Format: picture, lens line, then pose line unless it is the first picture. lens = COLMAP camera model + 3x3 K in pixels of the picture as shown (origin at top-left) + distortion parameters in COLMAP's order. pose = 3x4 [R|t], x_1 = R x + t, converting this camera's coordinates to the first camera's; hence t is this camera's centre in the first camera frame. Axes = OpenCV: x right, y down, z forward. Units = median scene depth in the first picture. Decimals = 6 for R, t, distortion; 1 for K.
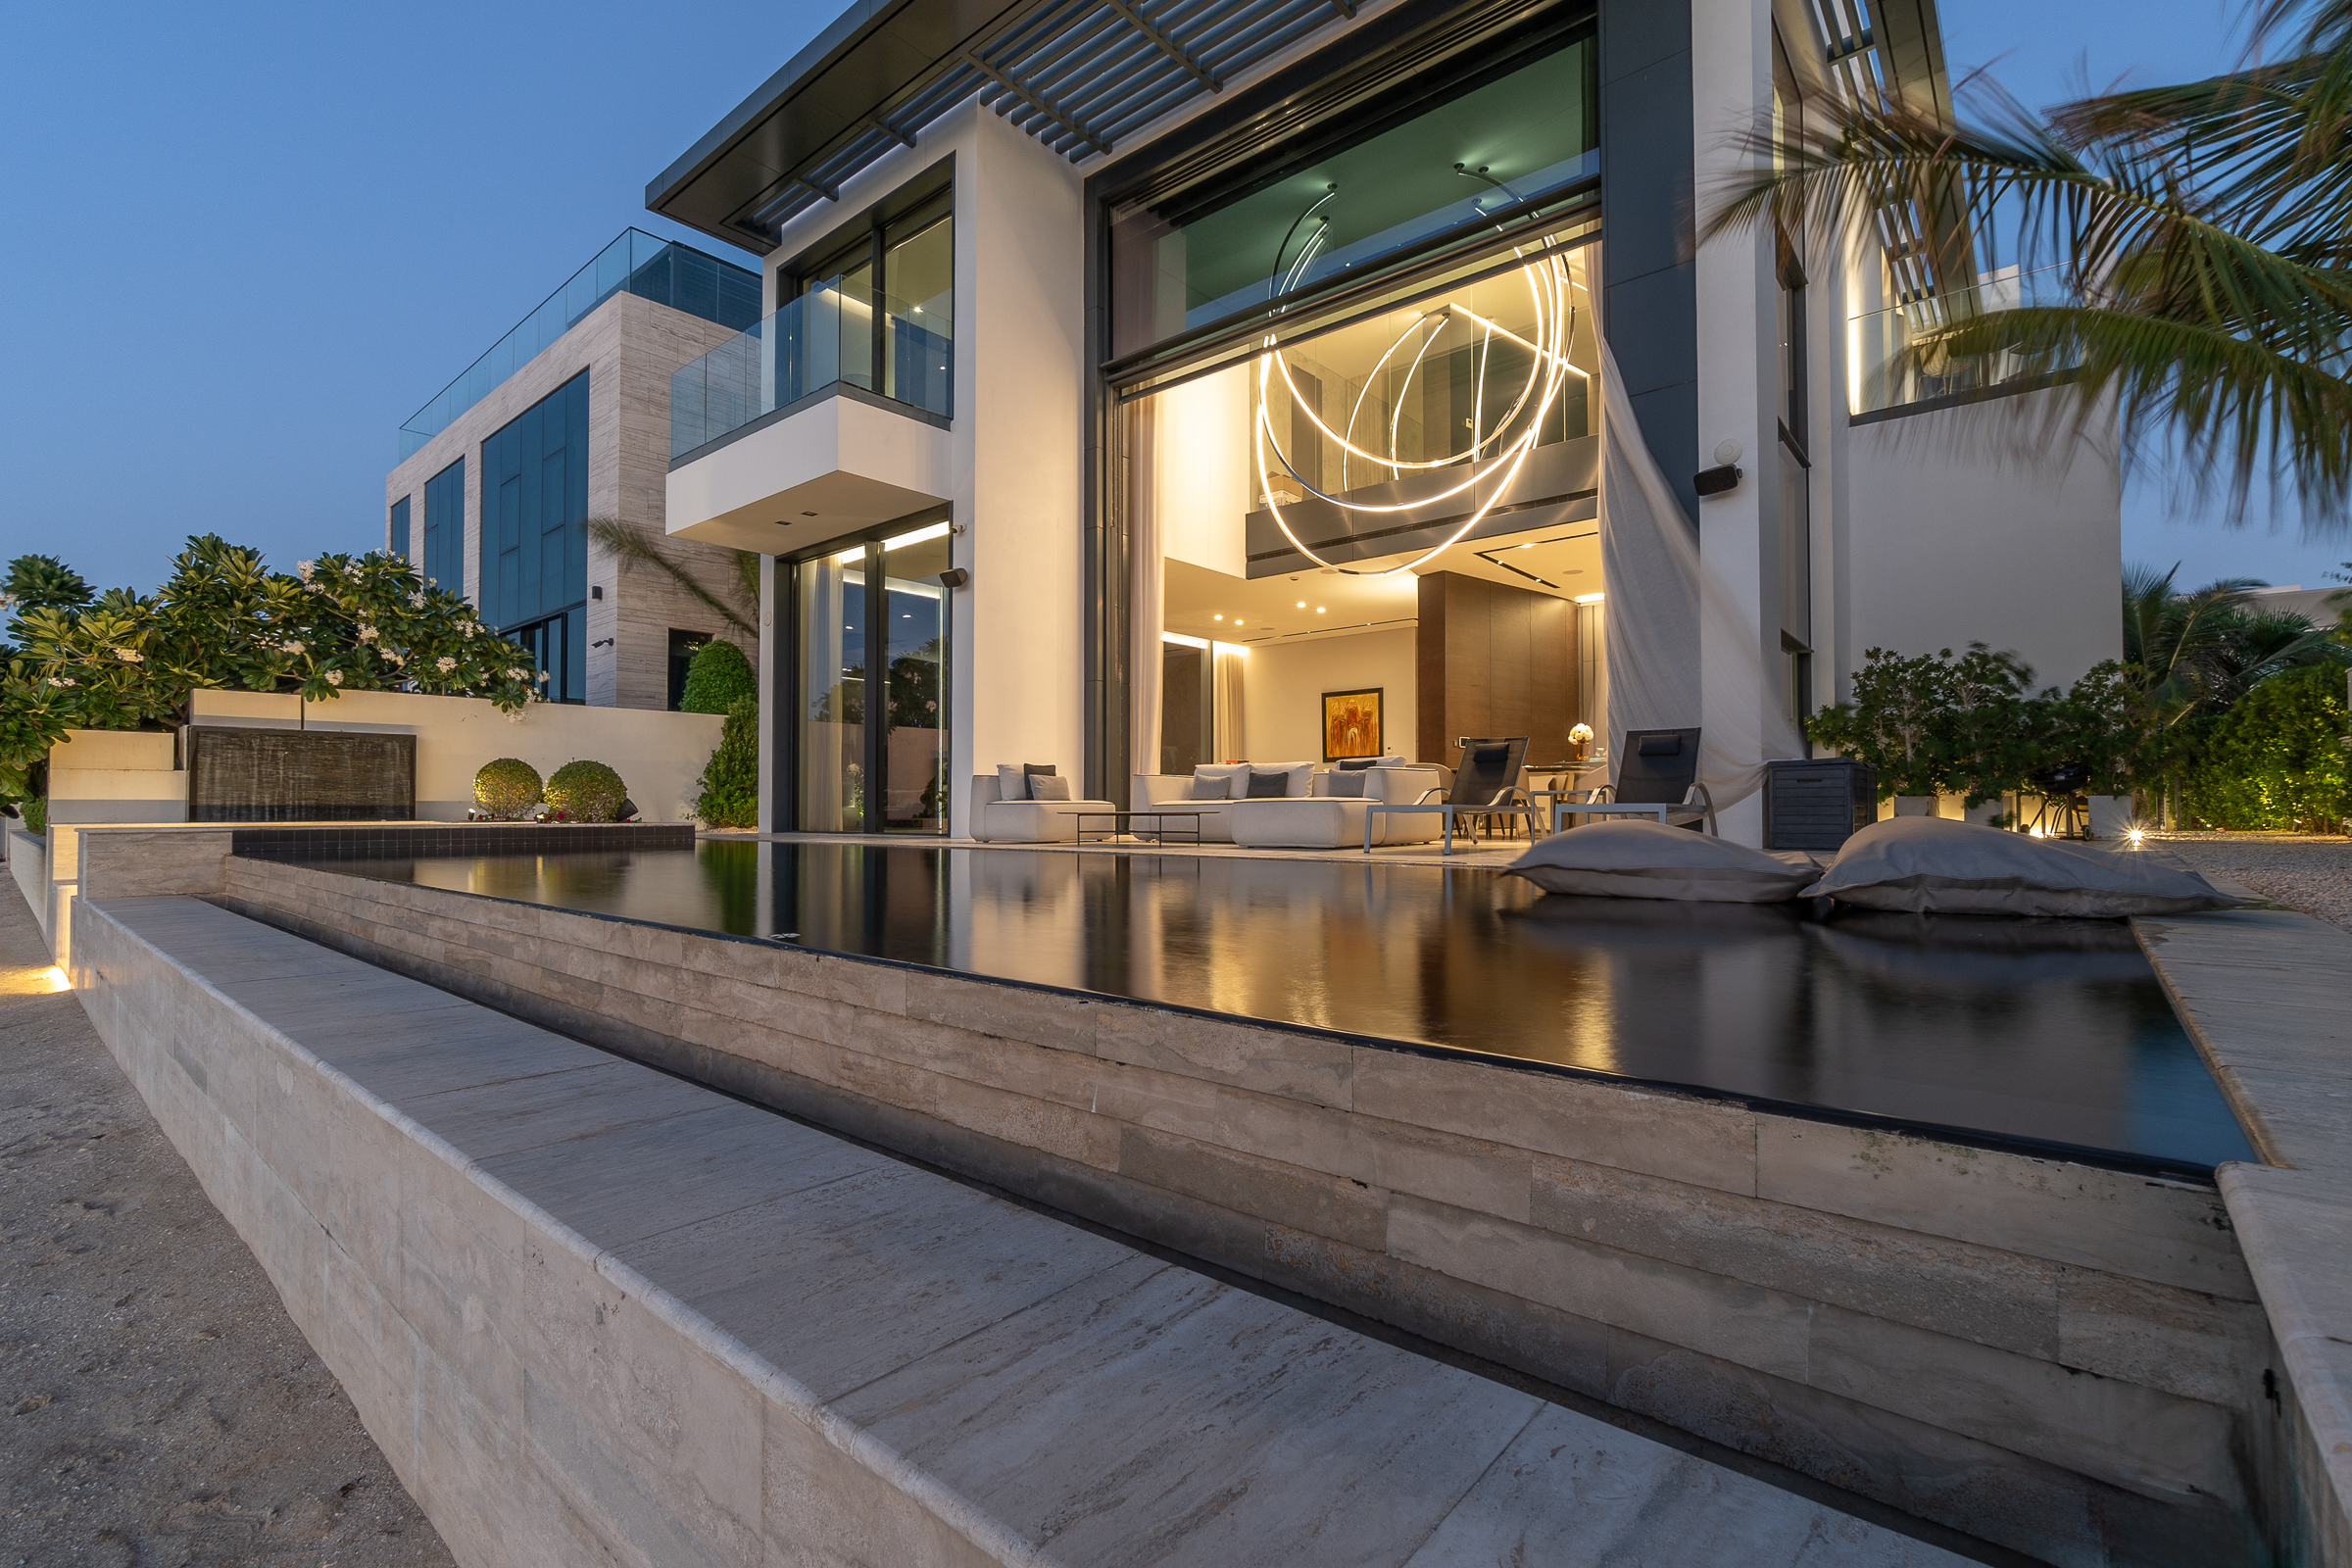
lens RADIAL K [[1058.5, 0, 1176.0], [0, 1058.5, 784.0], [0, 0, 1]] dist [-0.001854, -0.000137]
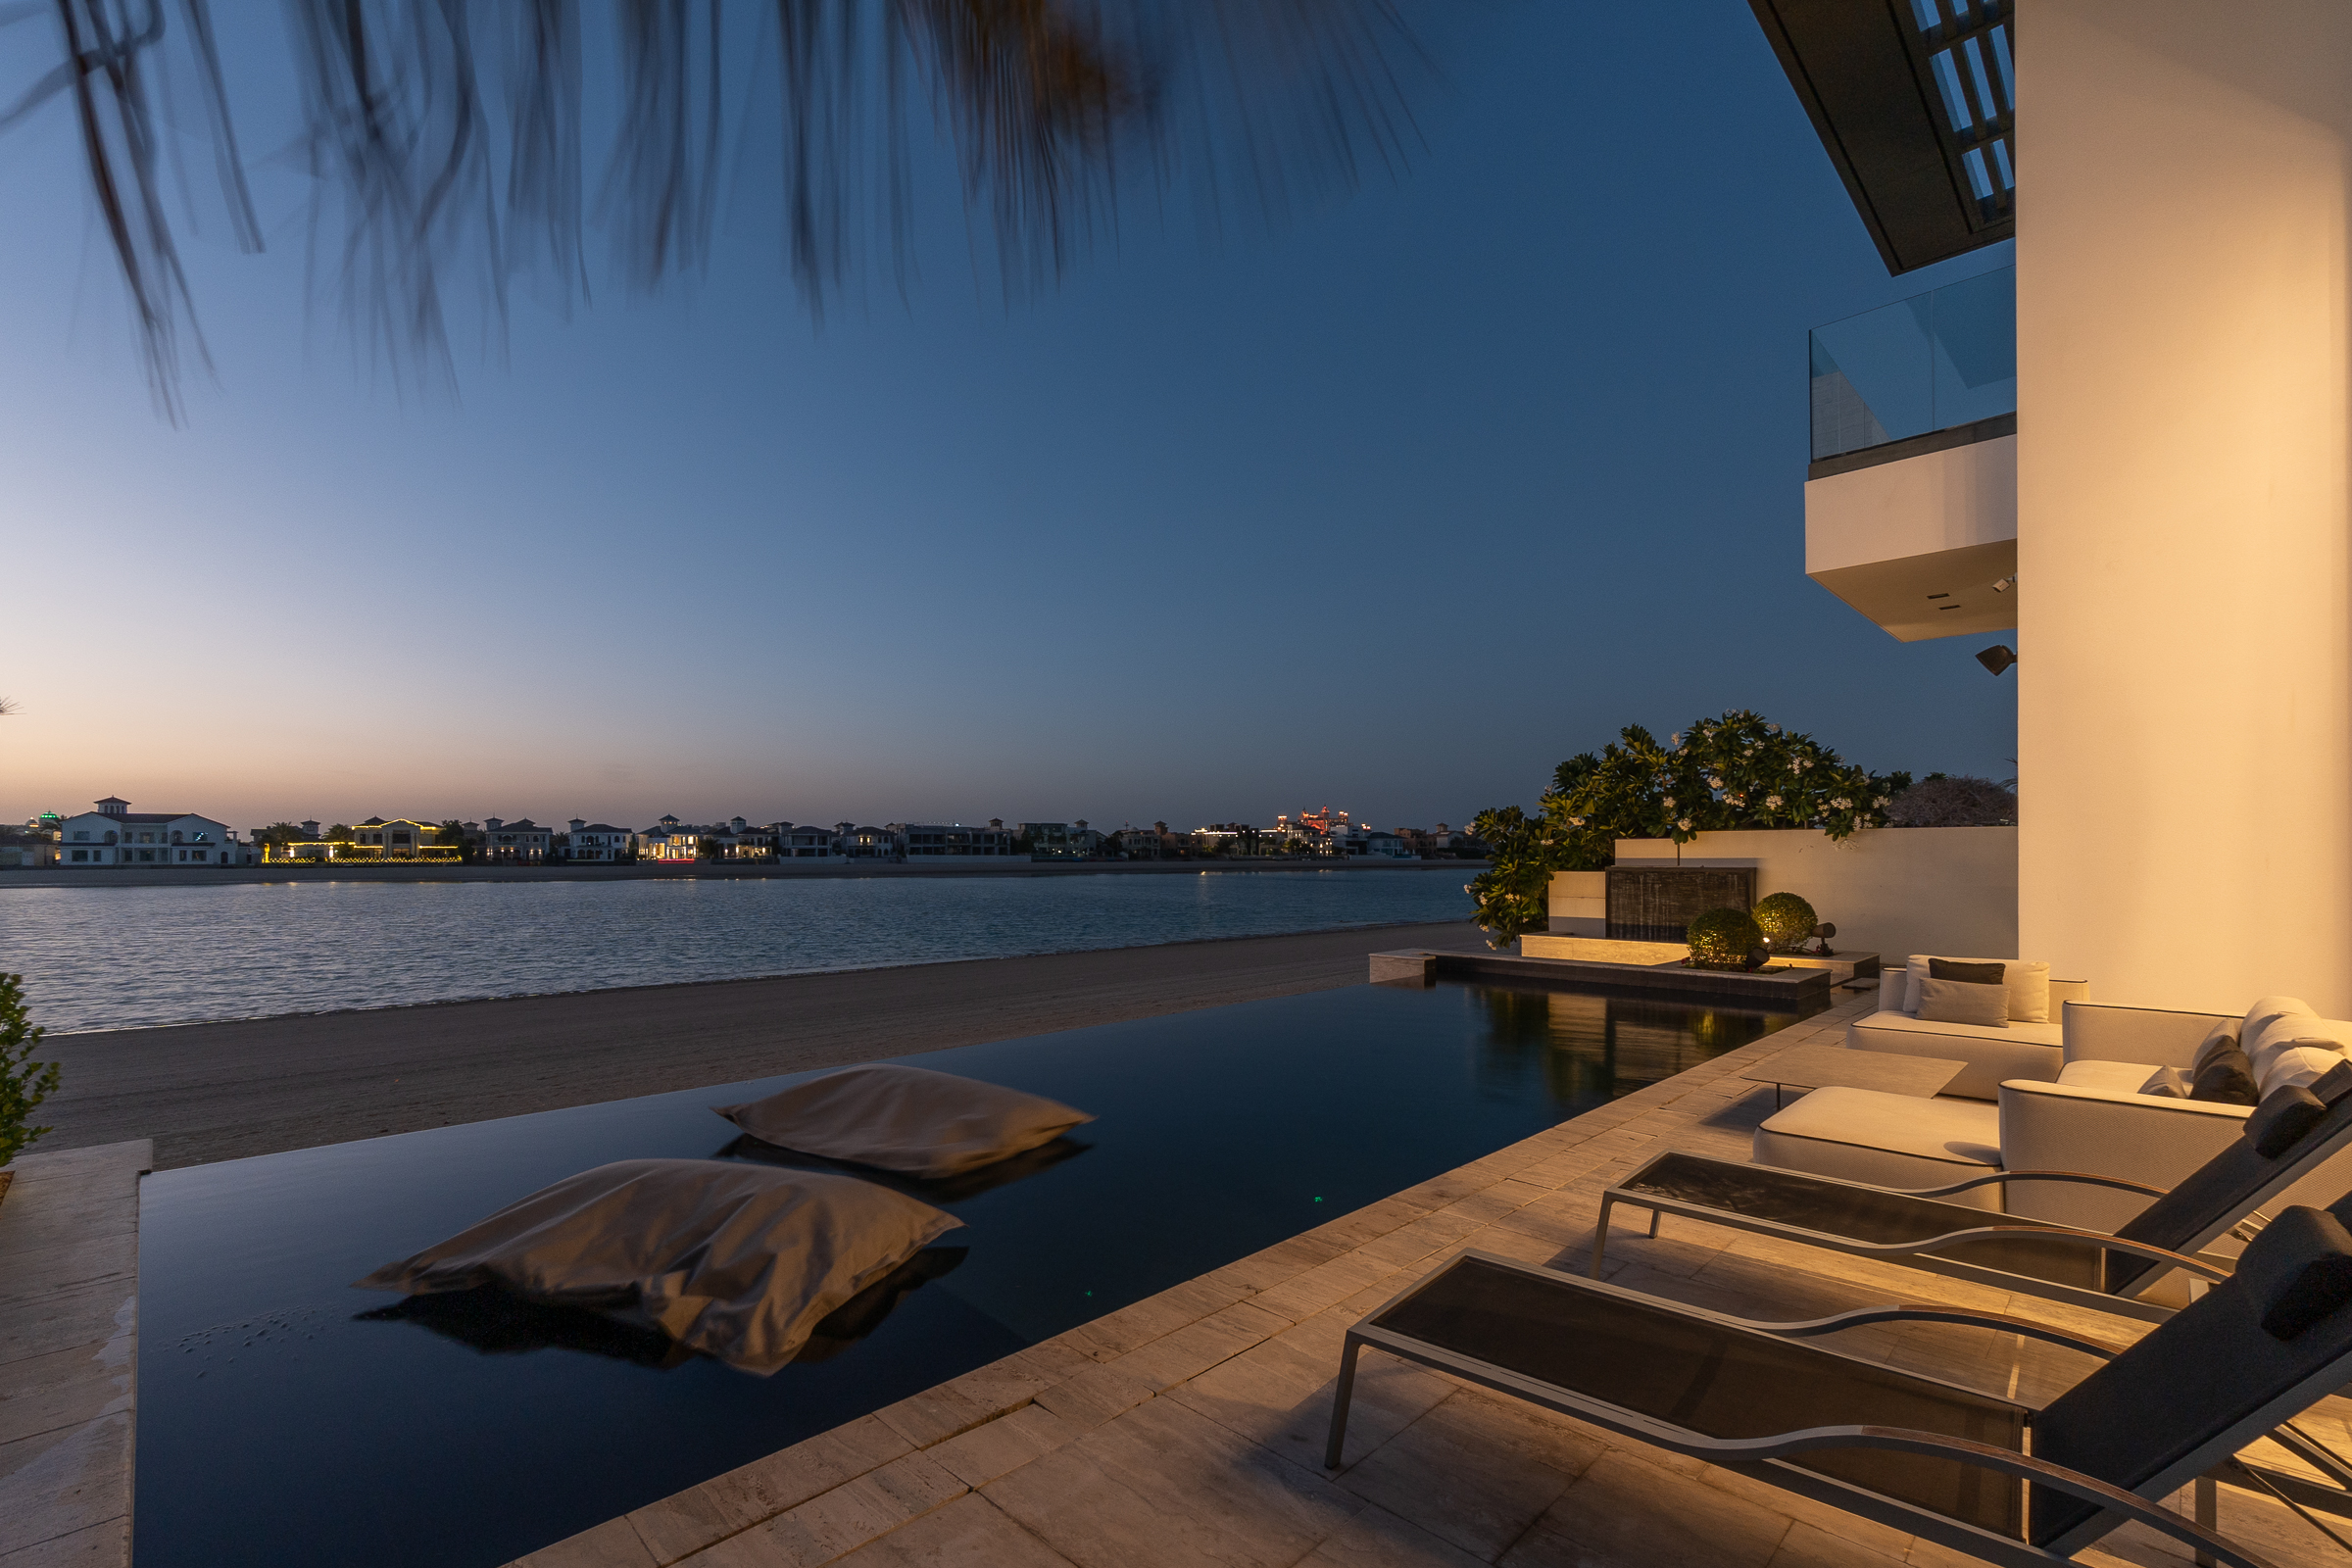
lens RADIAL K [[1014.5, 0, 1180.1], [0, 1014.5, 864.2], [0, 0, 1]] dist [-0.000618, -0.000043]
pose [[-0.067978, 0.008392, -0.997652, 0.418944], [0.030170, 0.999525, 0.006352, -0.078084], [0.997231, -0.029667, -0.068199, 0.480038]]
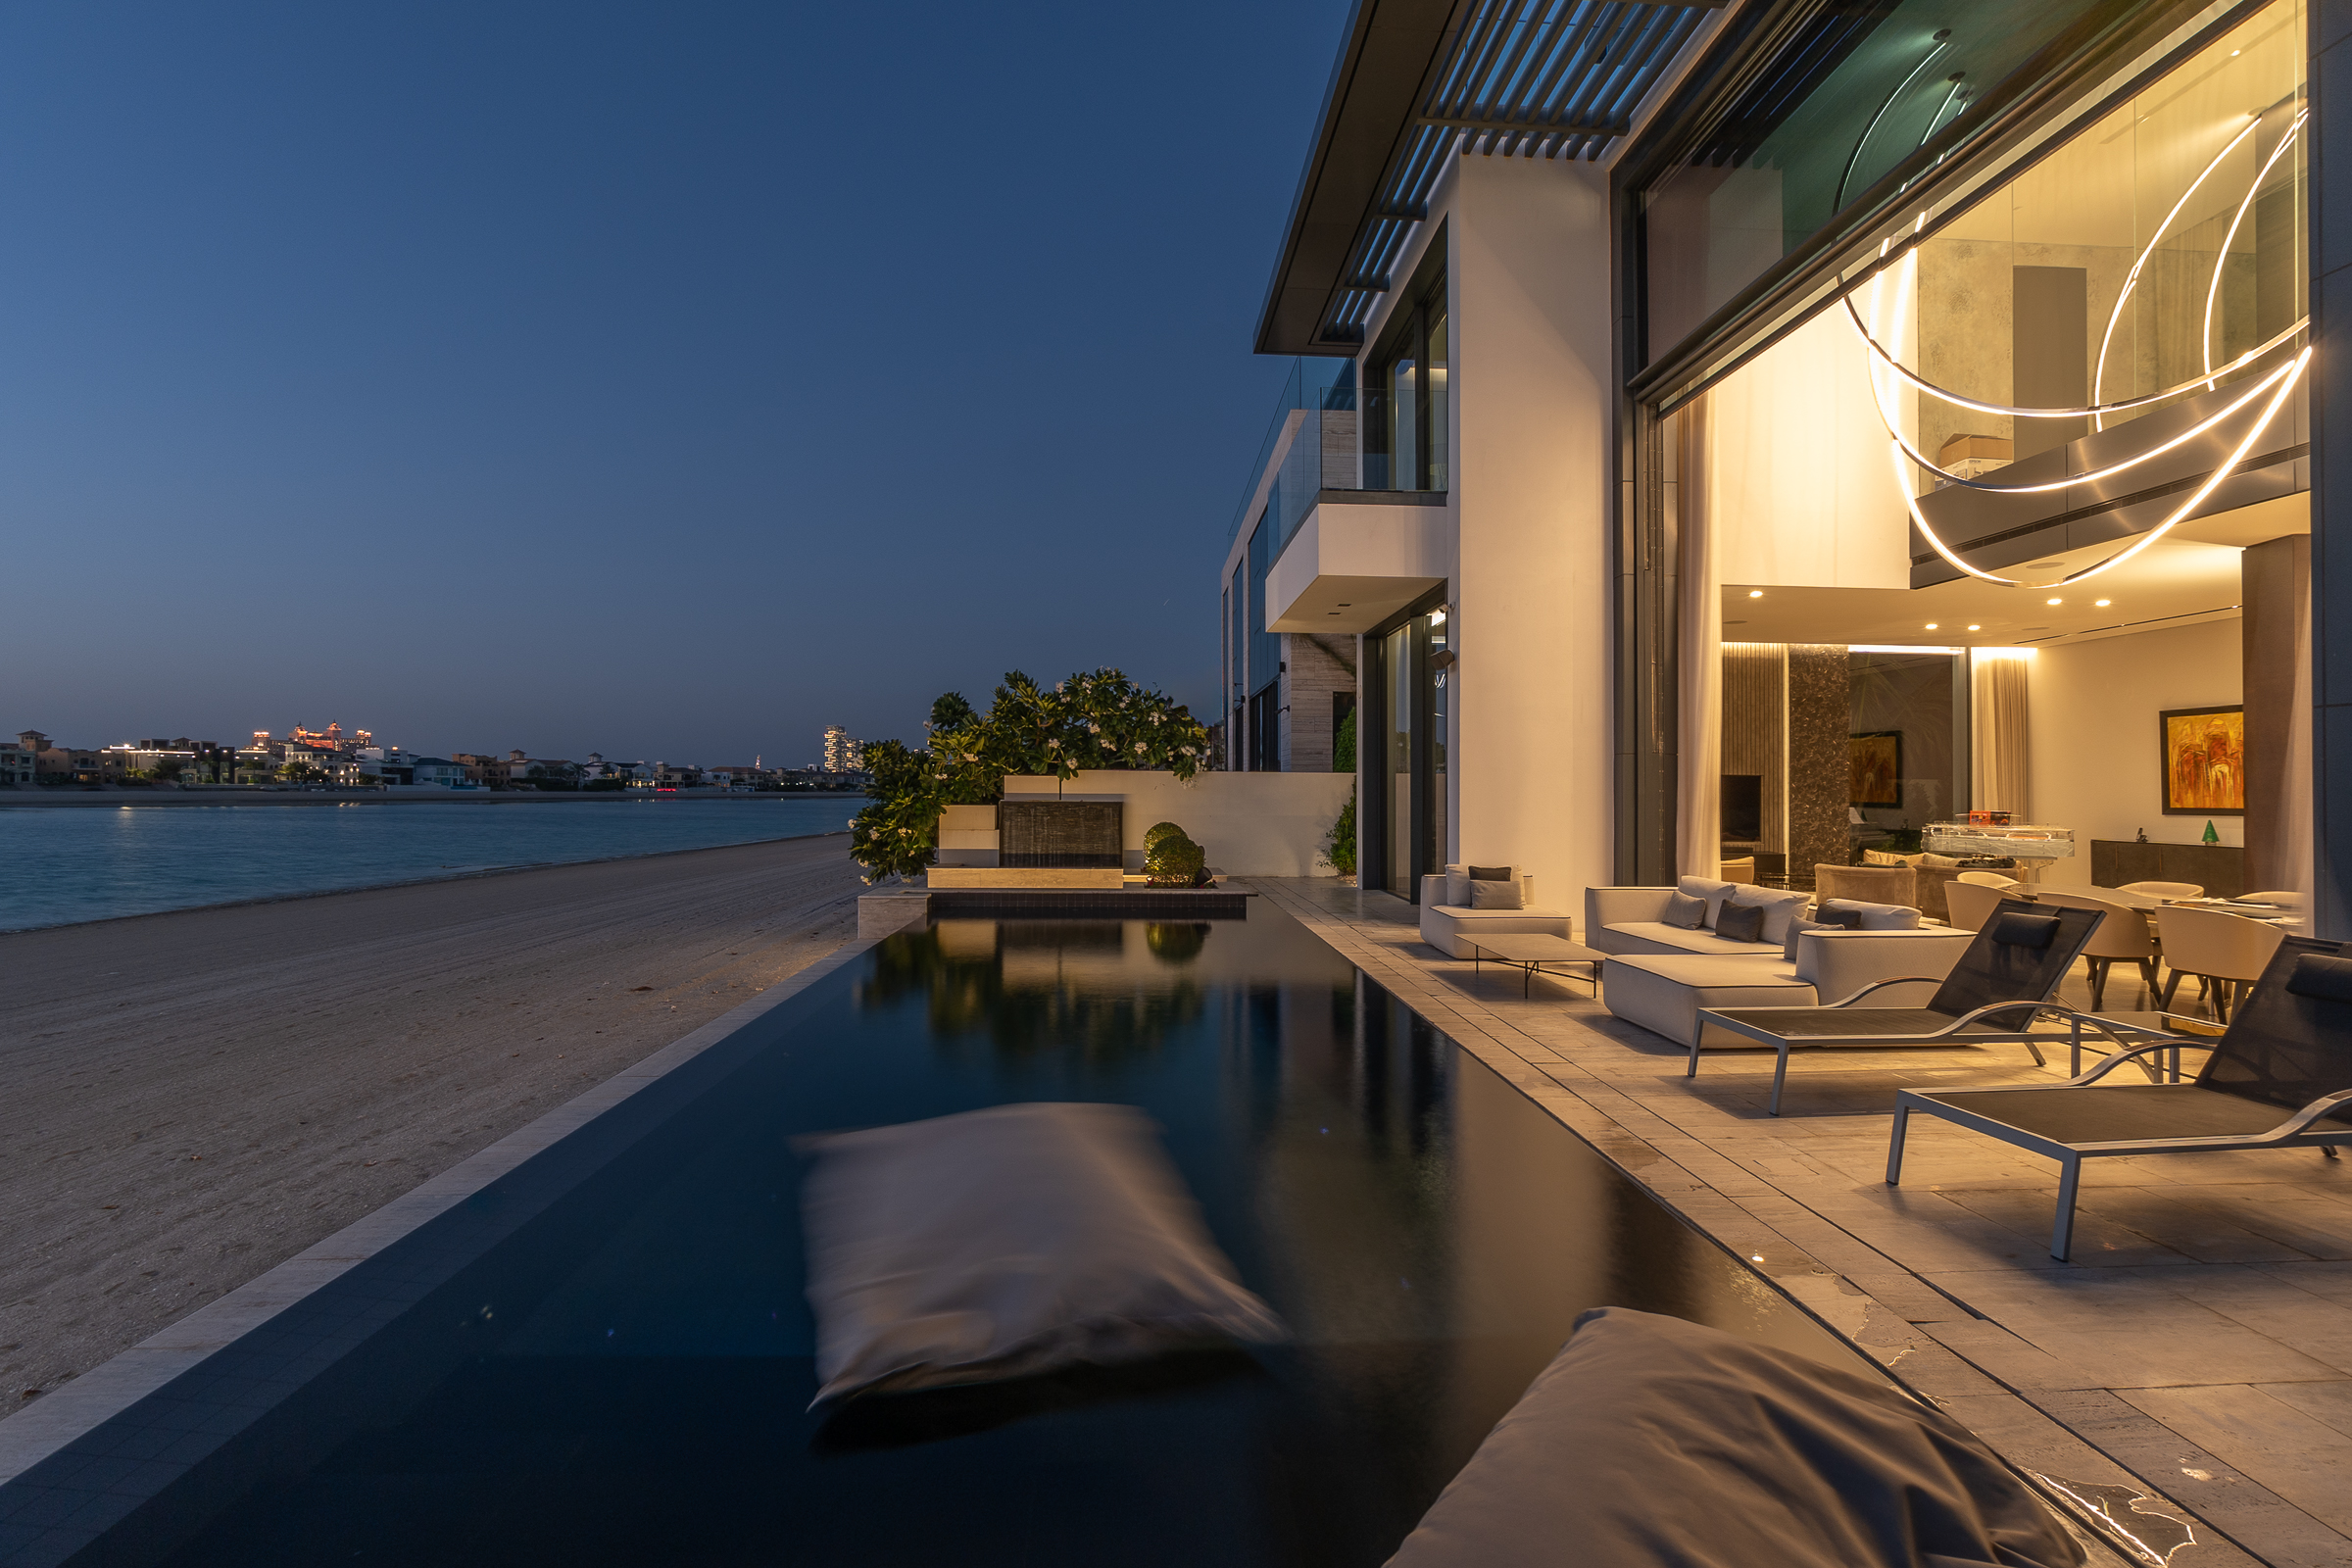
lens RADIAL K [[1003.4, 0, 1176.0], [0, 1003.4, 784.0], [0, 0, 1]] dist [-0.000540, -0.000220]
pose [[0.692292, -0.000060, -0.721618, 0.258070], [0.012340, 0.999855, 0.011755, -0.086106], [0.721512, -0.017043, 0.692192, 0.170708]]
